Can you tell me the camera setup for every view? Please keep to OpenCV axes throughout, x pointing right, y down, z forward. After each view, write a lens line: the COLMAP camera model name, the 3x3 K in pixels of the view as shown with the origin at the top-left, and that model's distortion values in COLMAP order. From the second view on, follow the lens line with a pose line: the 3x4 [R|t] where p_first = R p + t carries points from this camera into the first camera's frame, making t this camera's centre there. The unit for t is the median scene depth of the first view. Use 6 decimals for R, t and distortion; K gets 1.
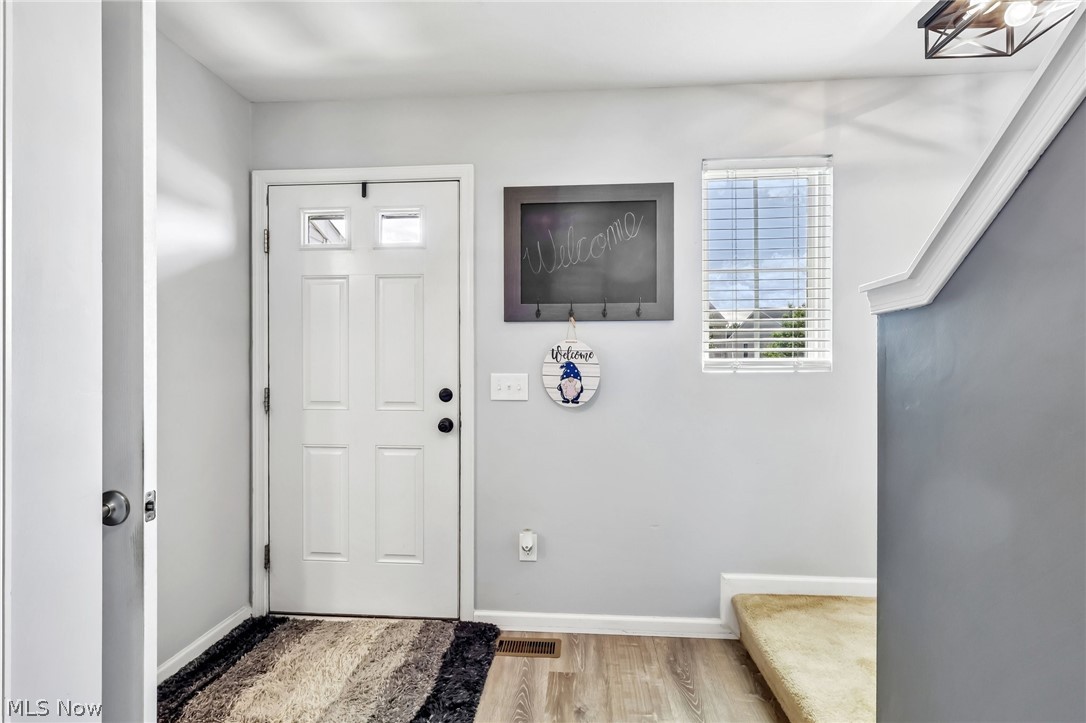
lens RADIAL K [[511.7, 0, 540.1], [0, 511.7, 367.7], [0, 0, 1]] dist [-0.002212, 0.000503]
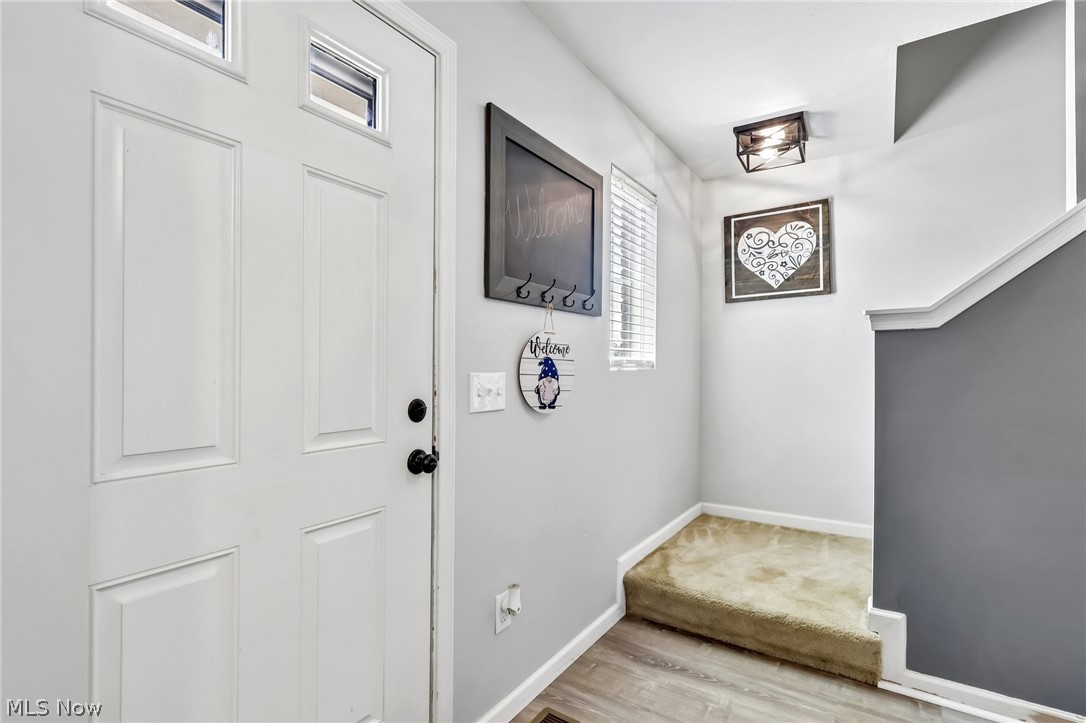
lens RADIAL K [[511.7, 0, 540.7], [0, 511.7, 367.8], [0, 0, 1]] dist [-0.002212, 0.000503]
pose [[0.503672, -0.000689, 0.863894, -0.643231], [-0.001445, 0.999998, 0.001640, 0.003598], [-0.863894, -0.002075, 0.503670, 0.604539]]
